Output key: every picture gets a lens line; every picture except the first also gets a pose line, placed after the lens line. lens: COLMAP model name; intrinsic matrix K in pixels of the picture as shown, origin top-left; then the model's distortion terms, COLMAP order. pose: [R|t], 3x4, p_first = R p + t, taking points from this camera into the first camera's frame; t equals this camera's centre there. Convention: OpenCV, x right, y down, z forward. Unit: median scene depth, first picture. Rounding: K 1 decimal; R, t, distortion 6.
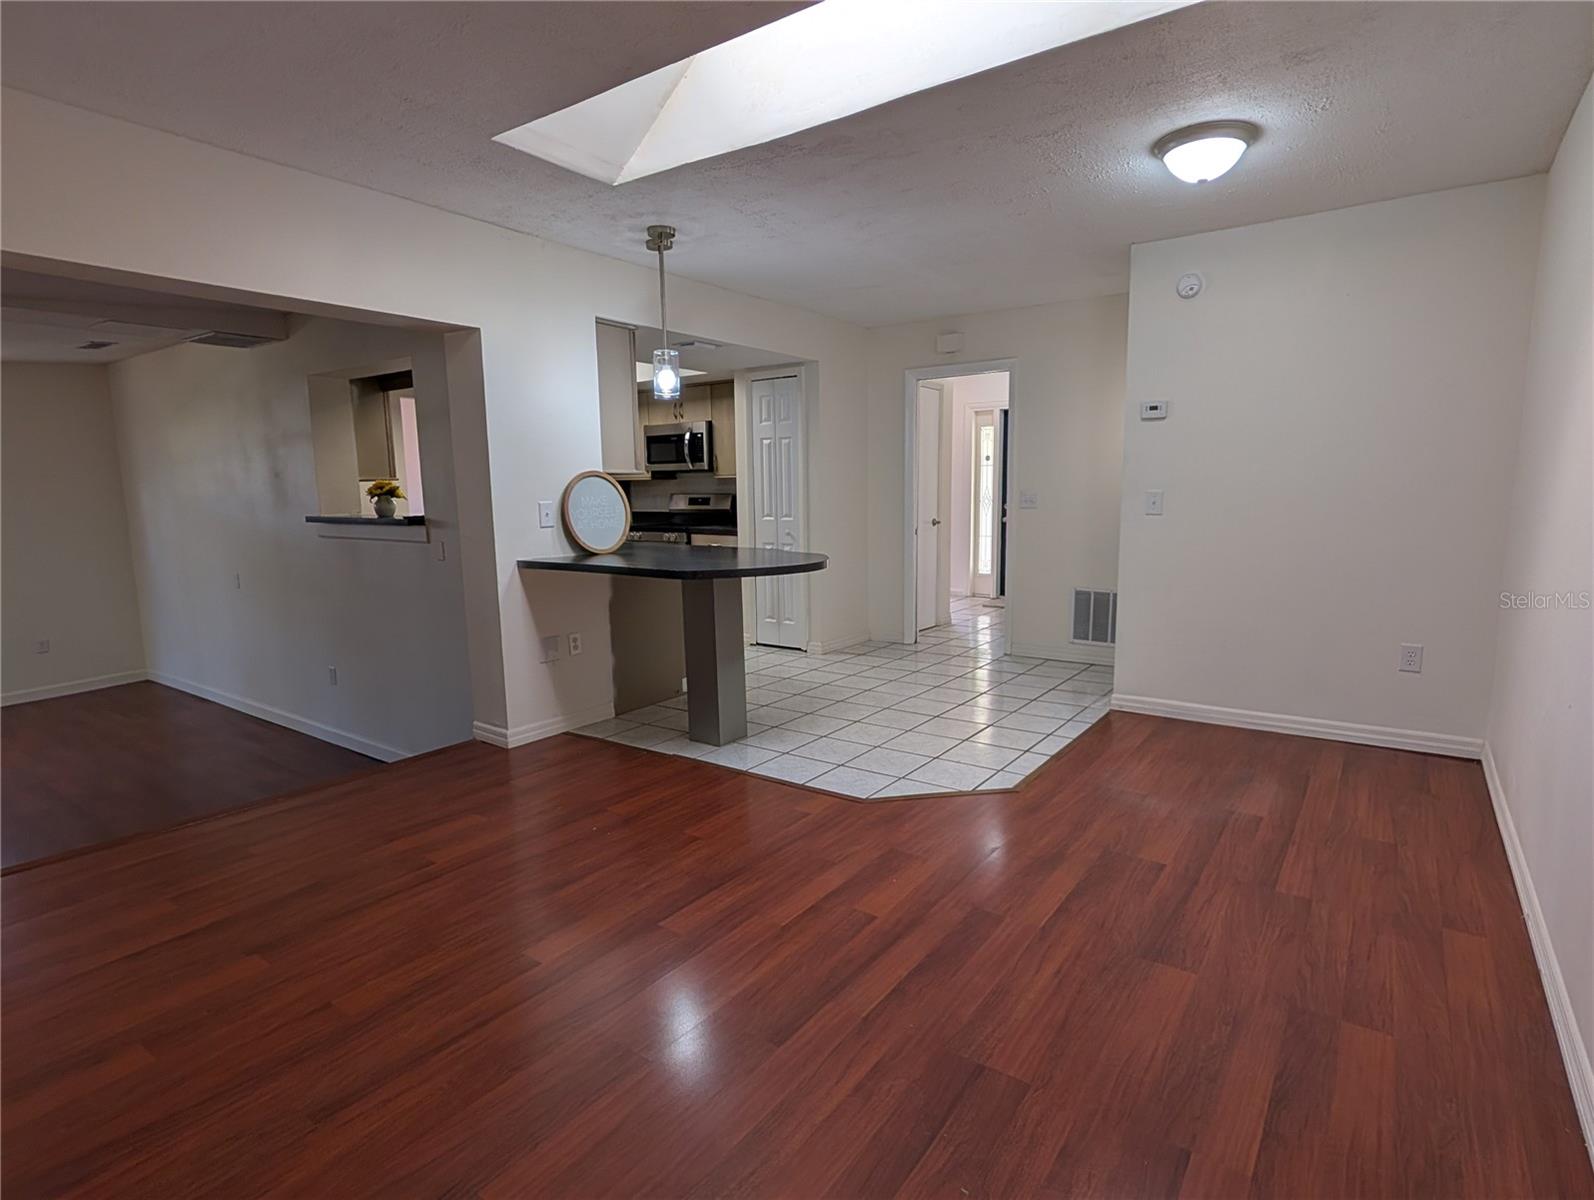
lens RADIAL K [[827.2, 0, 819.3], [0, 827.2, 603.4], [0, 0, 1]] dist [-0.002546, -0.000358]
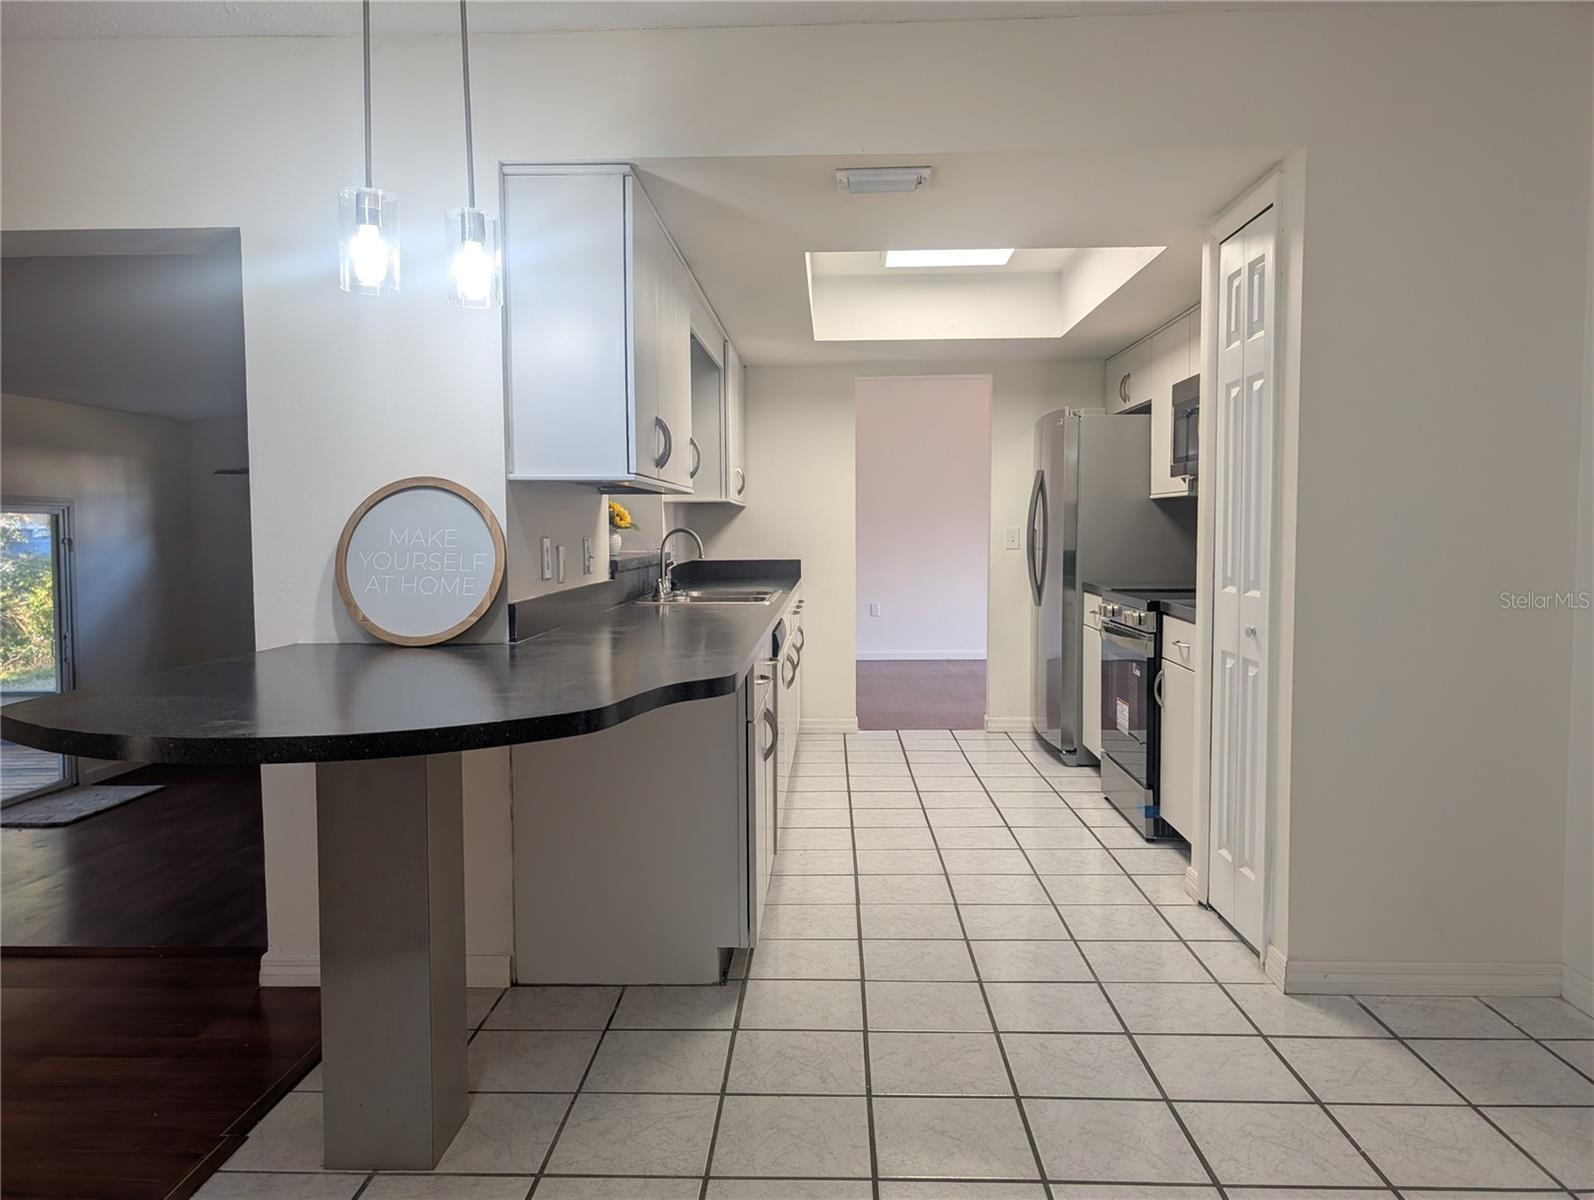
lens RADIAL K [[1127.0, 0, 792.3], [0, 1127.0, 593.4], [0, 0, 1]] dist [0.002744, -0.003345]
pose [[0.537707, 0.058773, -0.841081, 0.398985], [-0.115867, 0.993254, -0.004668, -0.110823], [0.835132, 0.099963, 0.540890, 0.805596]]
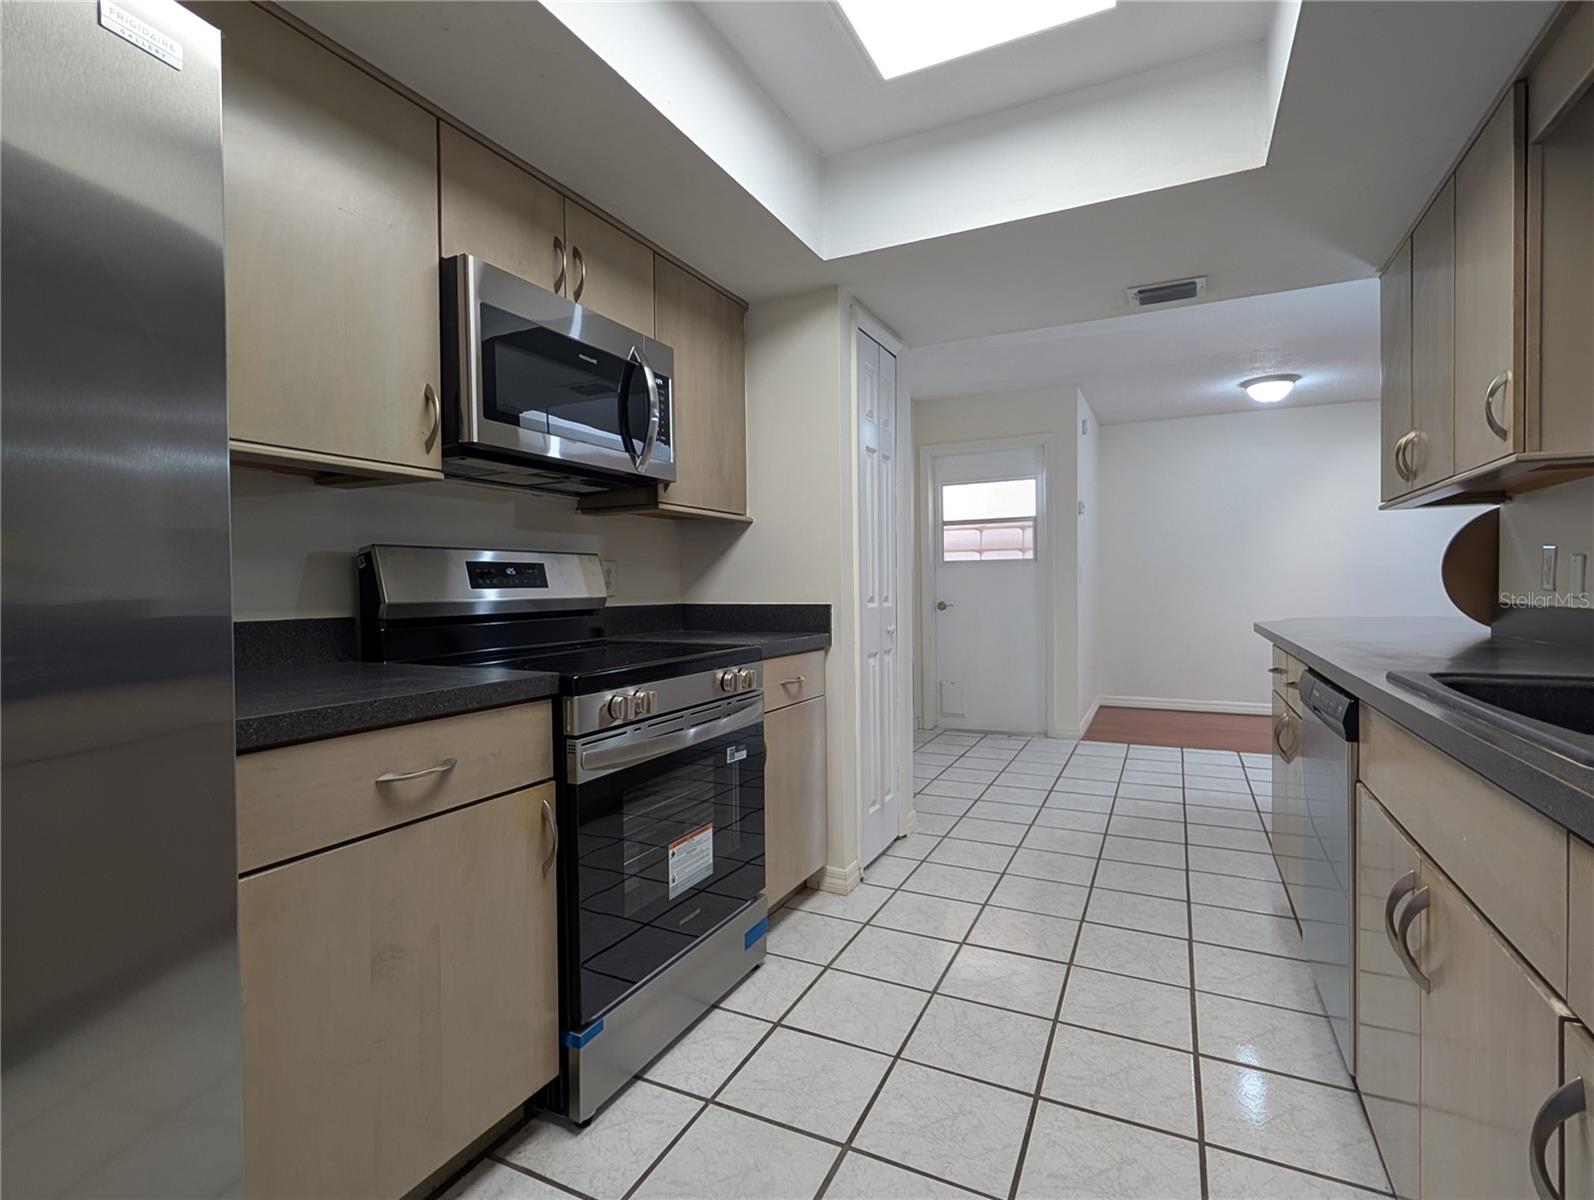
lens RADIAL K [[769.1, 0, 794.1], [0, 769.1, 598.8], [0, 0, 1]] dist [0.001698, -0.000480]
pose [[-0.146583, -0.002472, 0.989195, -0.777249], [0.148521, 0.988606, 0.024479, -0.185815], [-0.977985, 0.150504, -0.144545, 1.649853]]
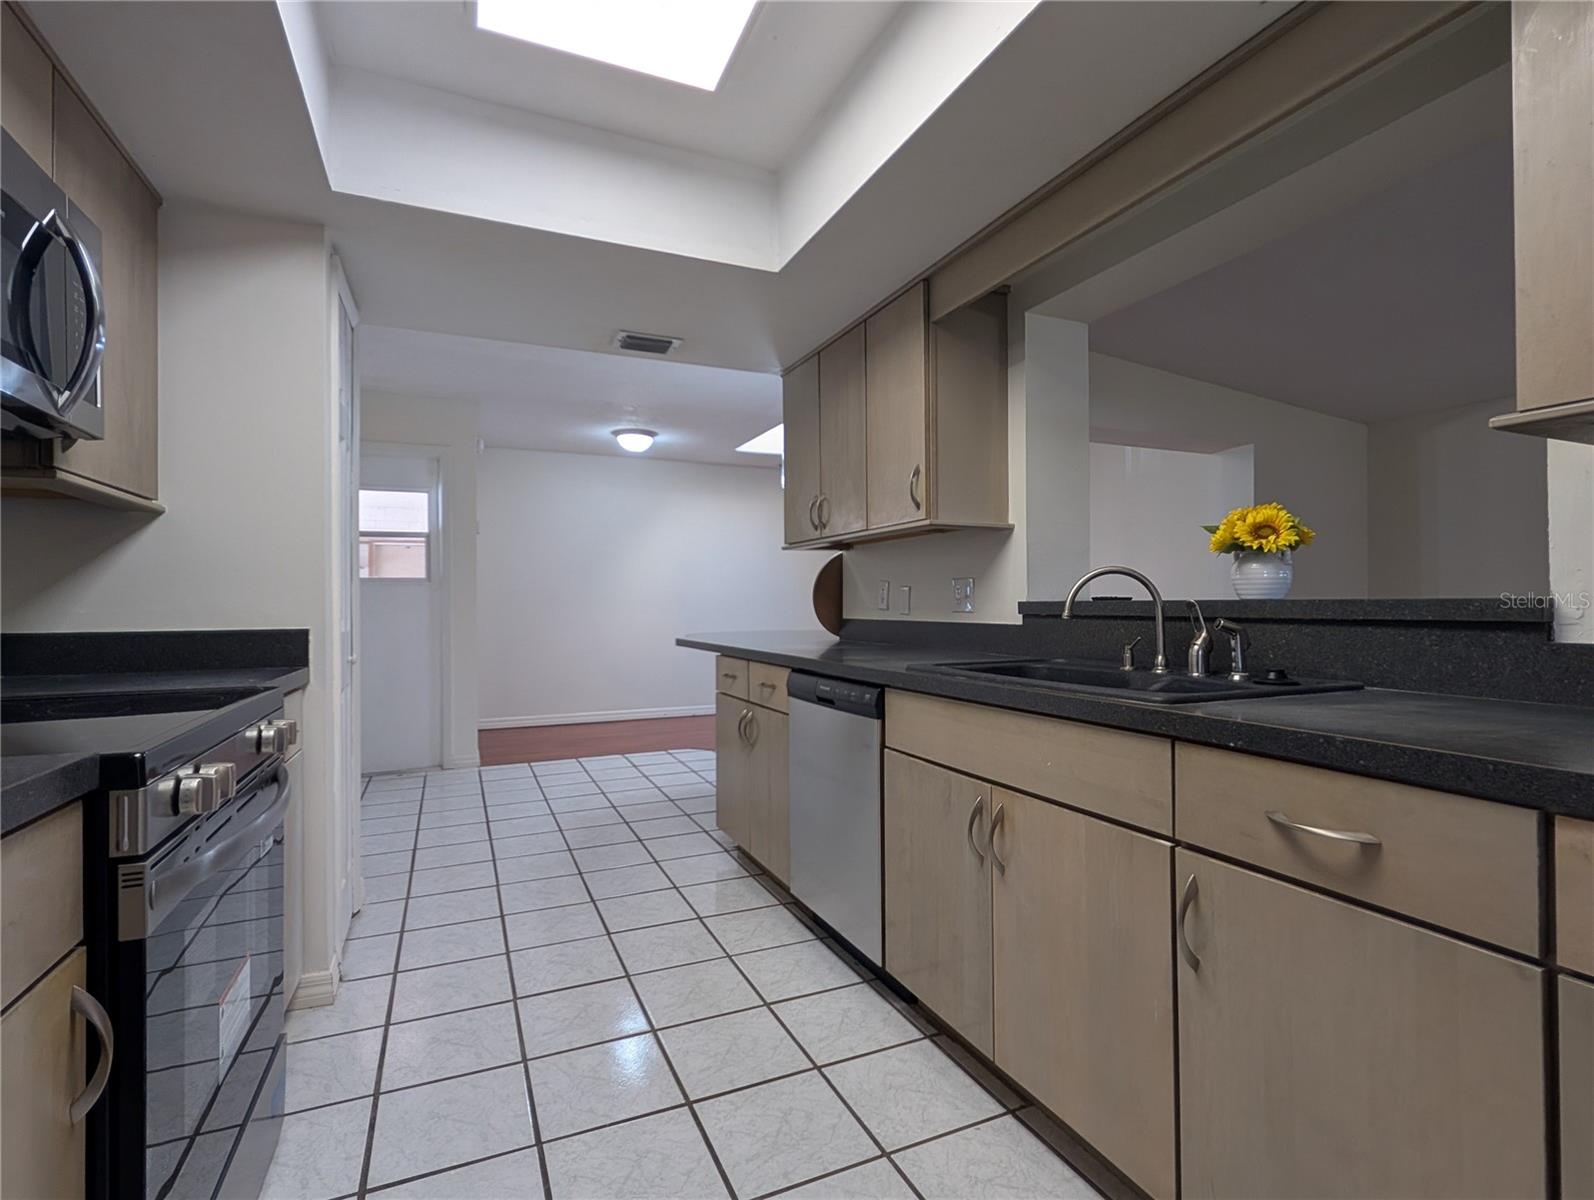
lens RADIAL K [[769.1, 0, 794.1], [0, 769.1, 598.8], [0, 0, 1]] dist [0.001698, -0.000480]
pose [[-0.853673, 0.021206, 0.520377, -0.671155], [0.088857, 0.990451, 0.105407, -0.204748], [-0.513173, 0.136222, -0.847406, 1.784294]]
